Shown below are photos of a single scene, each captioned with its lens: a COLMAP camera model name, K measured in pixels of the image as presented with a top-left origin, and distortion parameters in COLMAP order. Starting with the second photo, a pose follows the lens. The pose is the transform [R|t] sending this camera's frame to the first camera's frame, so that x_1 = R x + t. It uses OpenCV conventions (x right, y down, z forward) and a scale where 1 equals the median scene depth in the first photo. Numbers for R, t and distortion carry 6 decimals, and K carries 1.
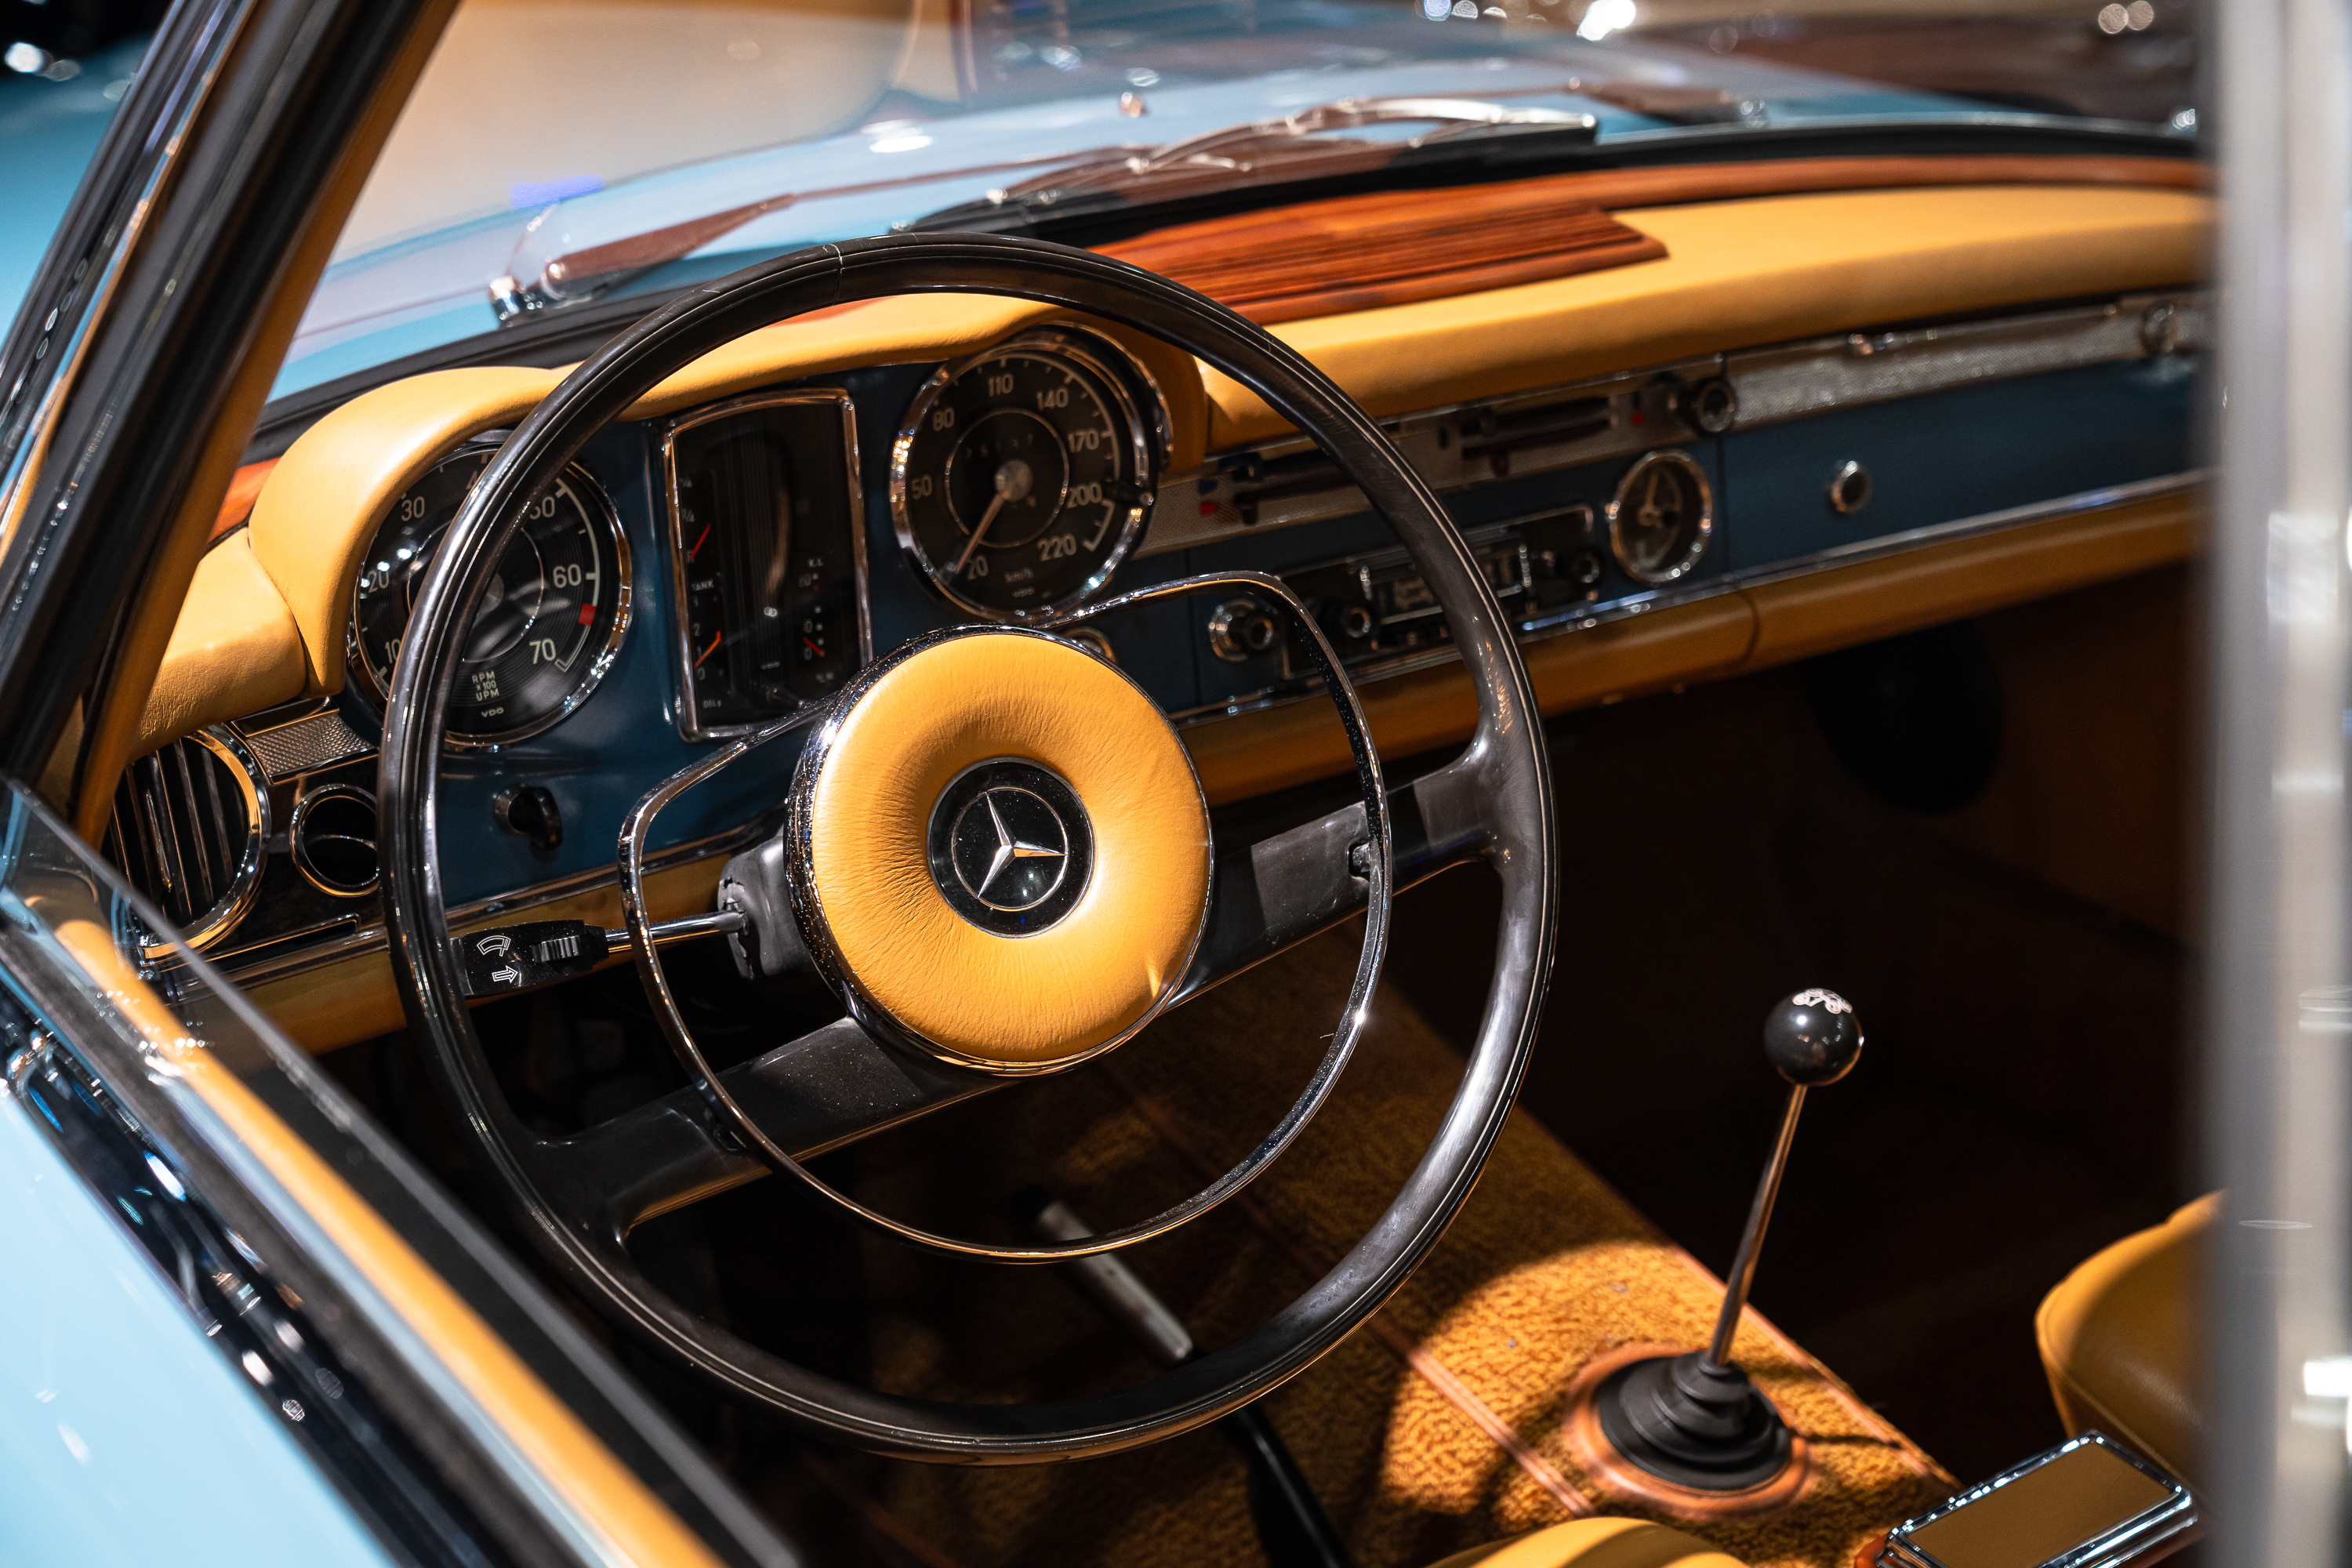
lens RADIAL K [[3452.9, 0, 1177.9], [0, 3452.9, 806.3], [0, 0, 1]] dist [-0.004687, 0.000000]
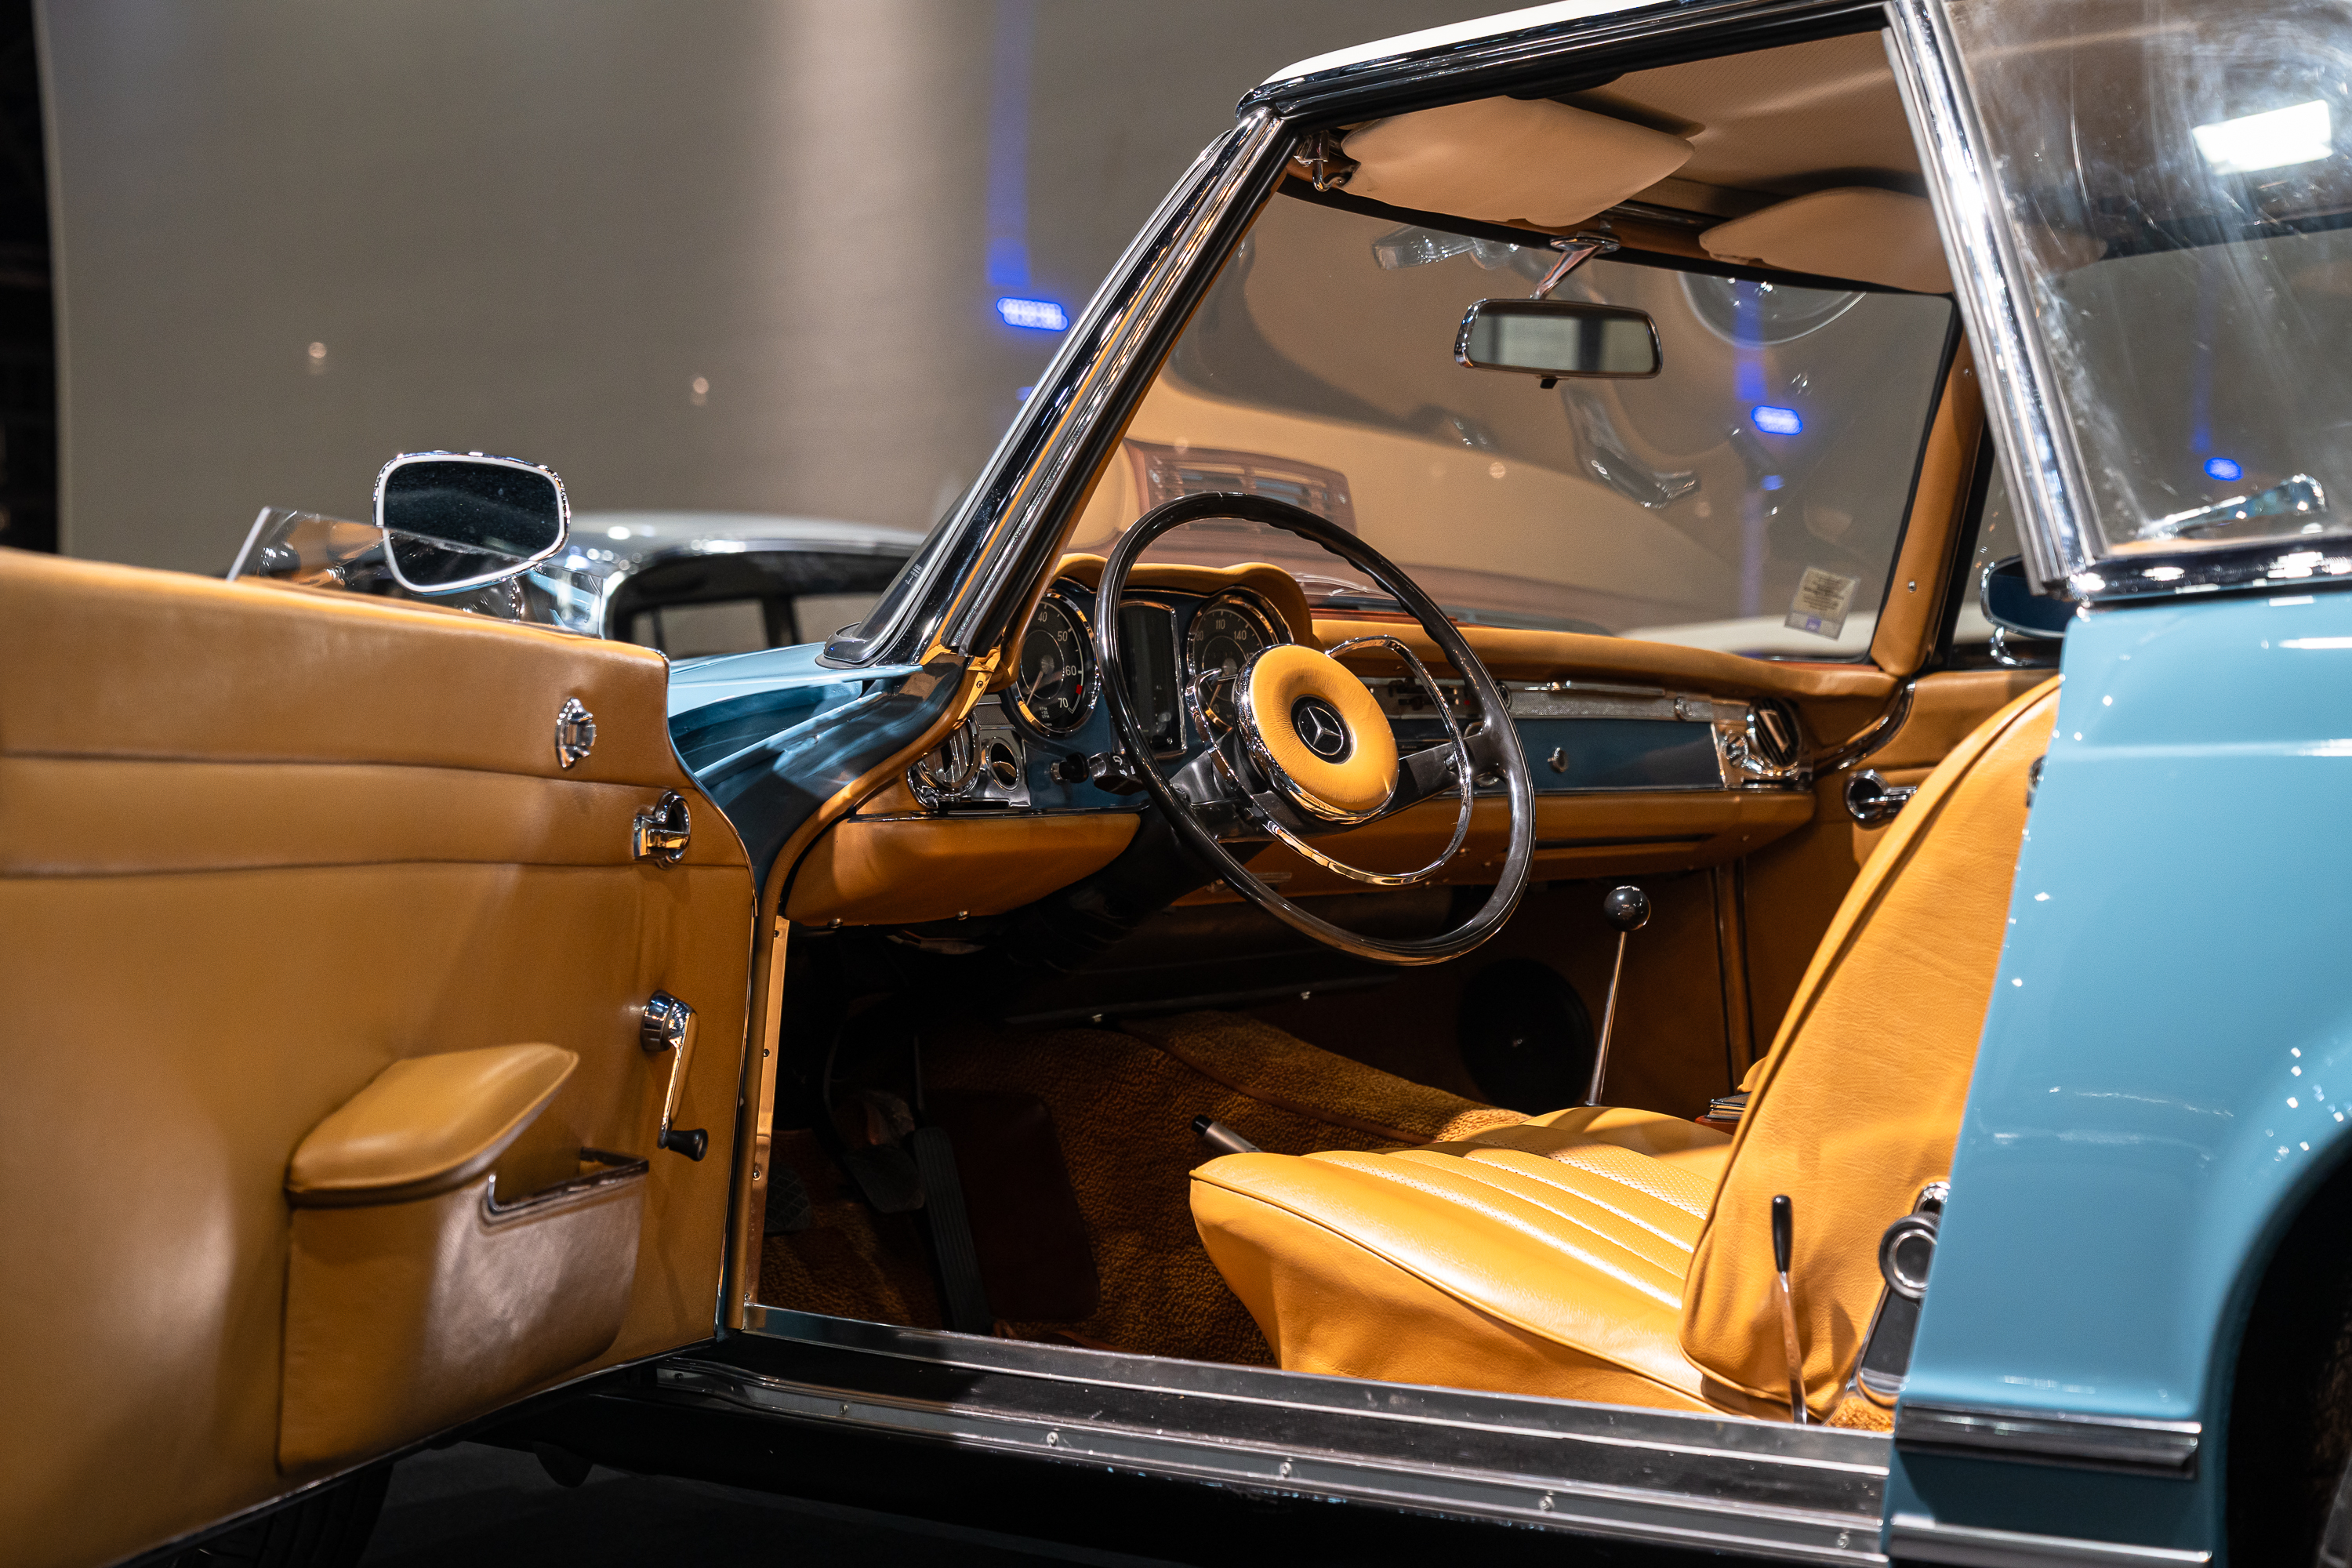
lens RADIAL K [[3620.5, 0, 1174.2], [0, 3620.5, 784.6], [0, 0, 1]] dist [0.089094, 0.000000]
pose [[0.968658, -0.021205, 0.247492, -0.650570], [0.115973, 0.919698, -0.375108, 0.823933], [-0.219664, 0.392054, 0.893332, -0.971770]]
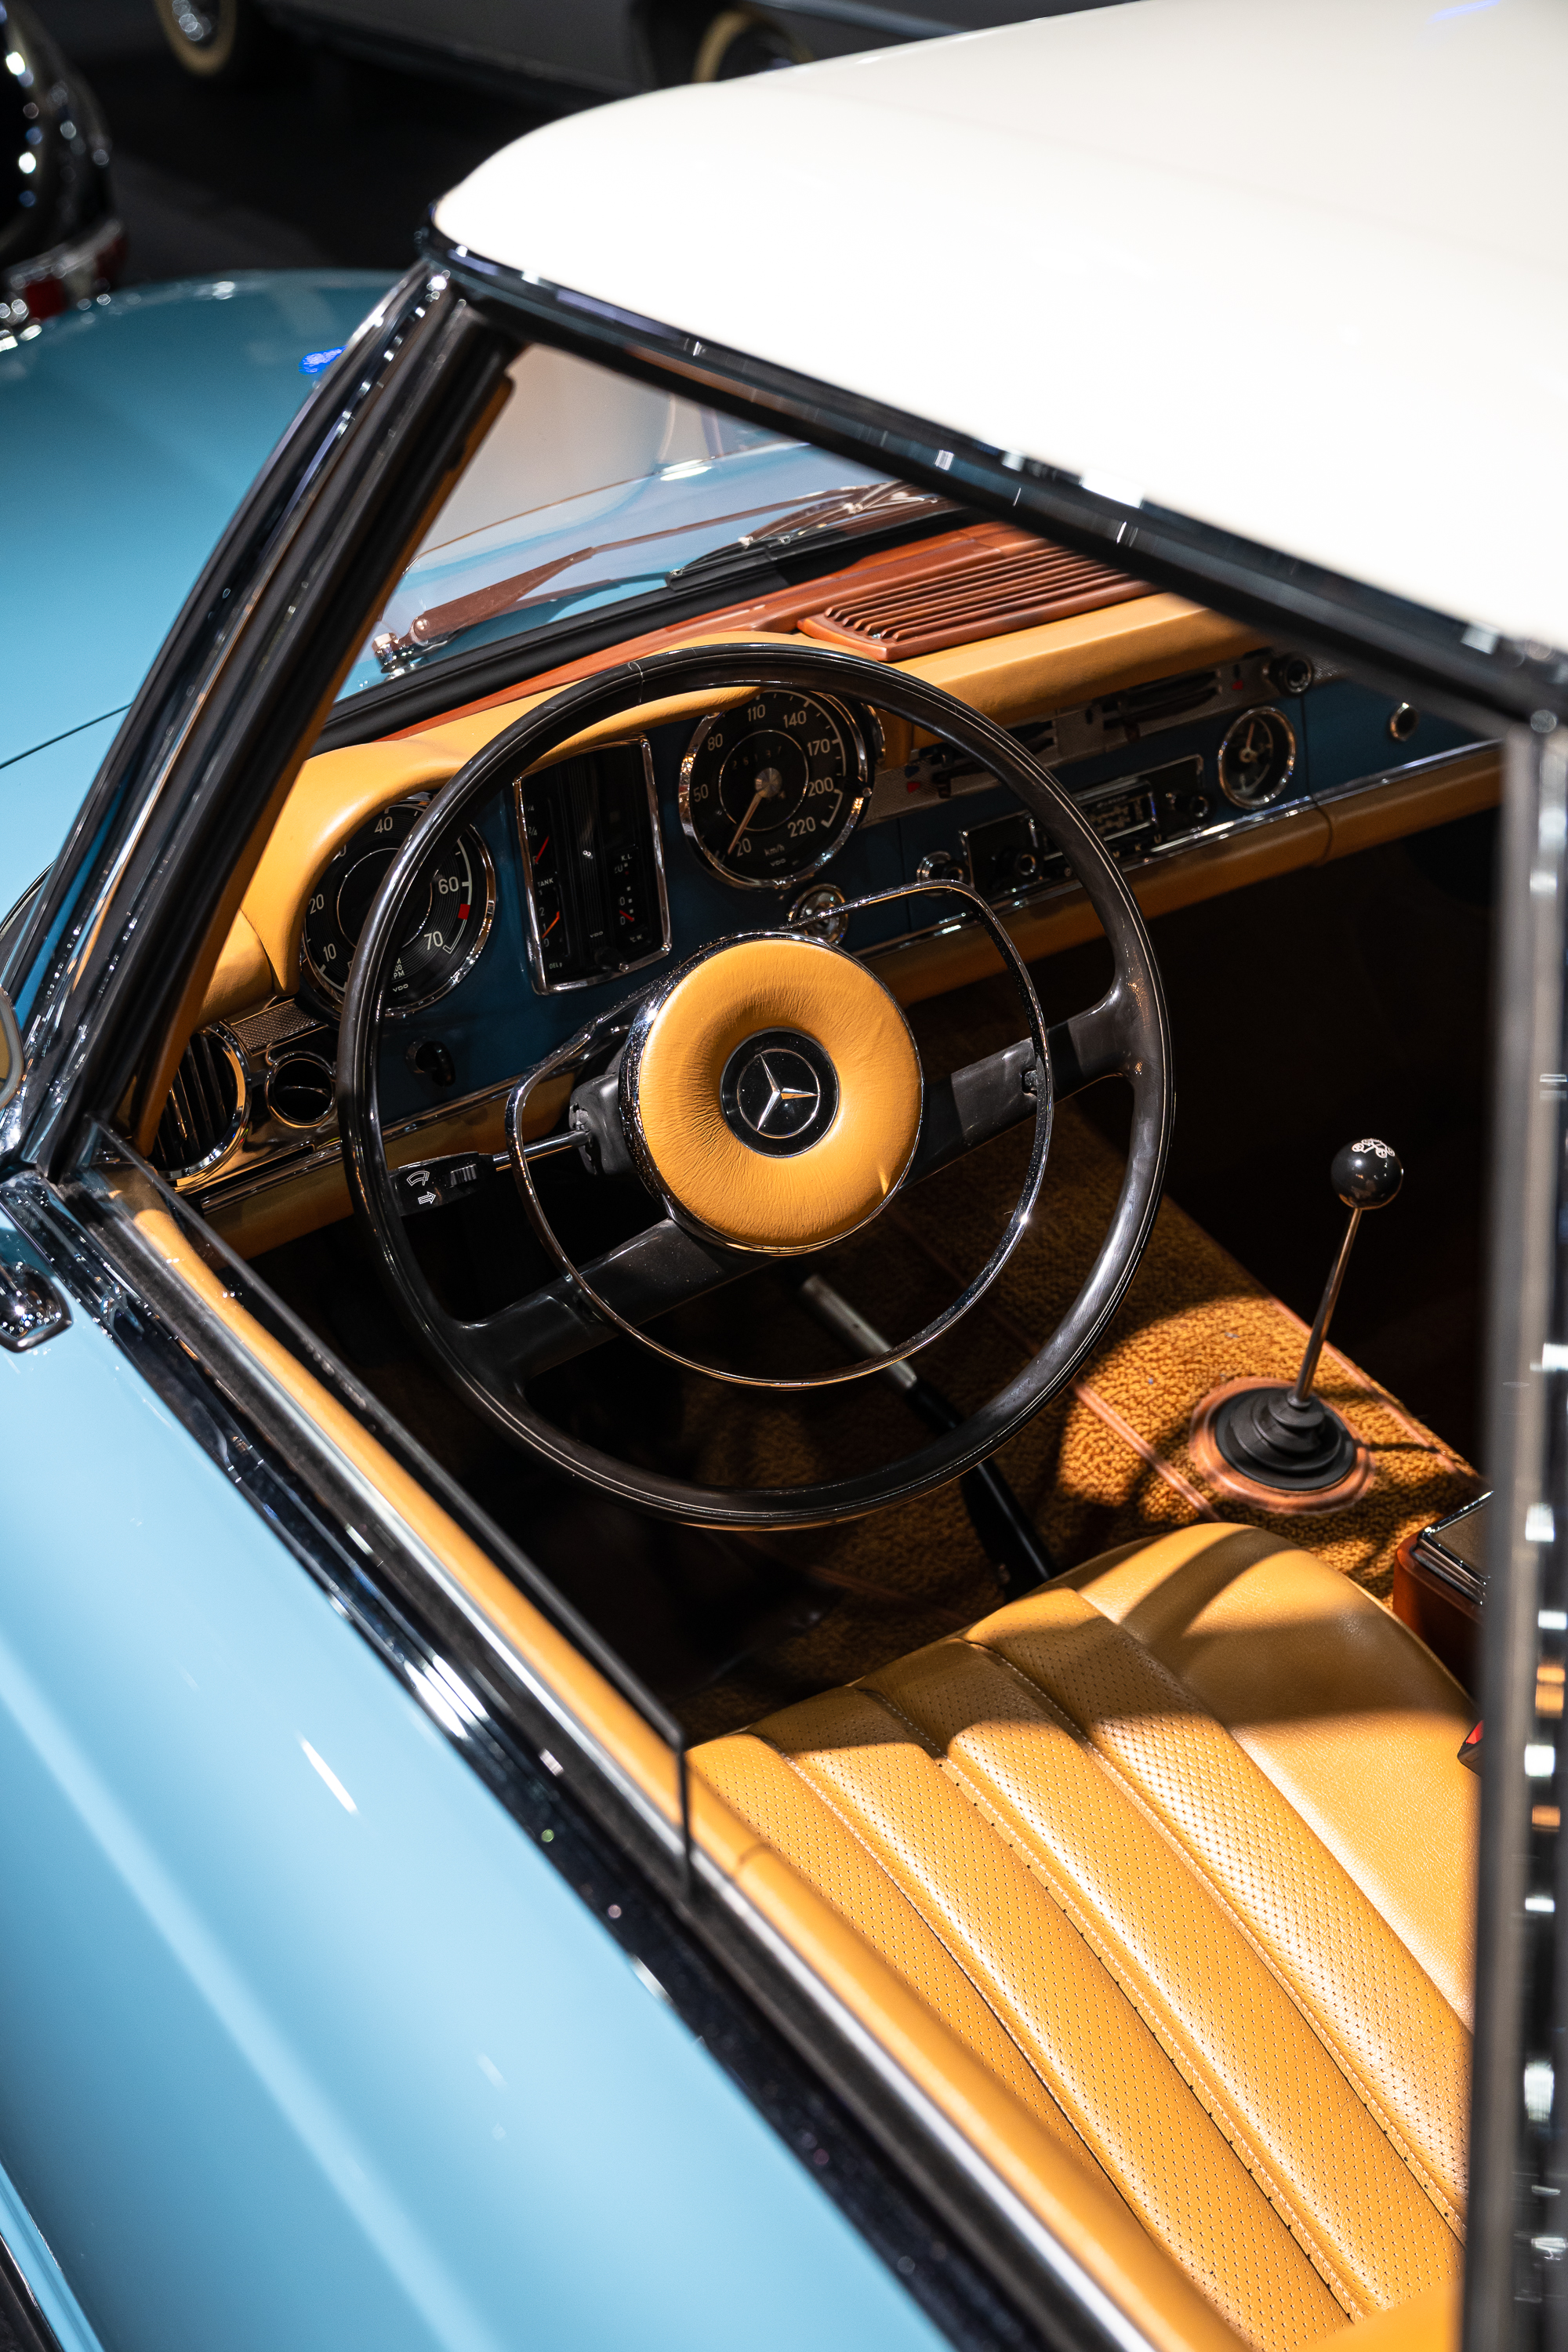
lens RADIAL K [[2933.3, 0, 778.6], [0, 2933.3, 1163.5], [0, 0, 1]] dist [-0.008758, 0.000000]
pose [[0.998755, -0.026877, -0.042030, 0.000538], [0.032775, 0.988648, 0.146633, -0.119136], [0.037612, -0.147828, 0.988298, -0.159673]]
